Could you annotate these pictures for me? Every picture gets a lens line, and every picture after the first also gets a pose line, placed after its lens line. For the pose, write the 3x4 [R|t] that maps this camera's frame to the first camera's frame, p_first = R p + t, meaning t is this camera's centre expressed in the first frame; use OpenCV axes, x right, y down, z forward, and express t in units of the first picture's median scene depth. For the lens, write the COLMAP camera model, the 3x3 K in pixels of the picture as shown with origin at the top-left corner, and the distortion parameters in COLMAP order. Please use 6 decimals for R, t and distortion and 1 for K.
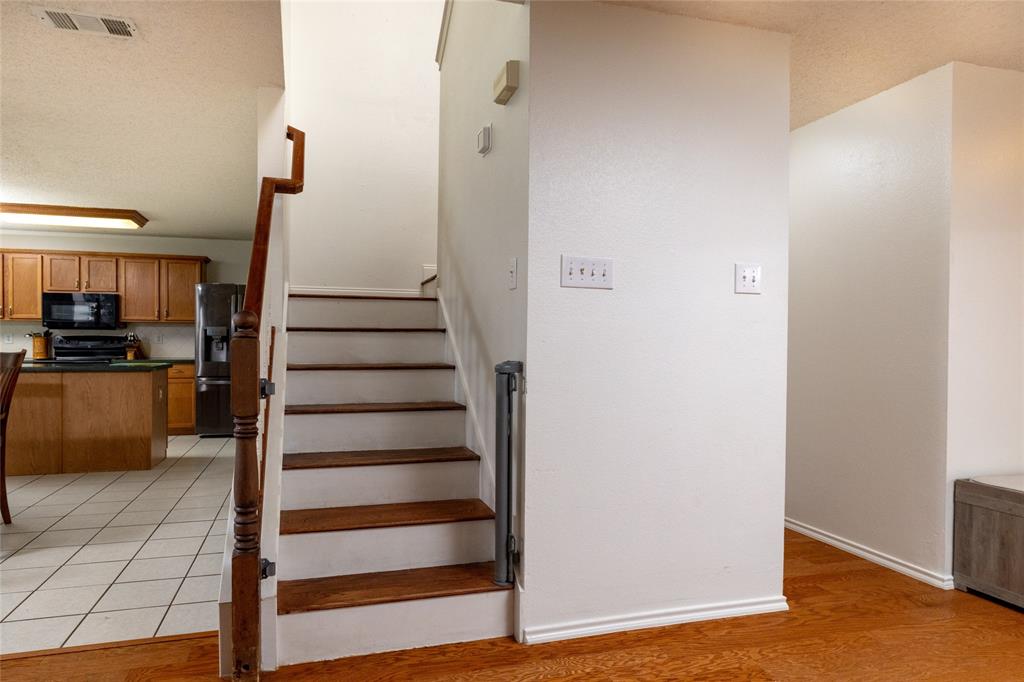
lens RADIAL K [[597.7, 0, 472.9], [0, 597.7, 353.6], [0, 0, 1]] dist [-0.017716, 0.000006]
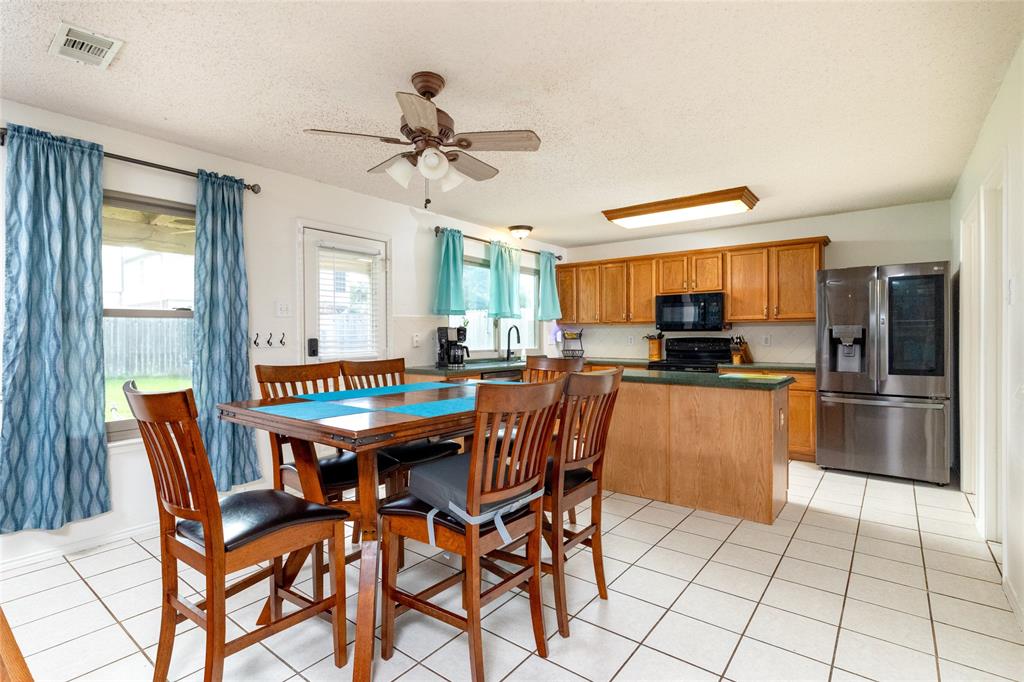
lens RADIAL K [[514.6, 0, 557.3], [0, 514.6, 337.3], [0, 0, 1]] dist [-0.001256, -0.000231]
pose [[0.670573, -0.007473, -0.741806, -0.184048], [-0.004659, 0.999887, -0.014284, -0.018193], [0.741829, 0.013035, 0.670462, 0.280343]]
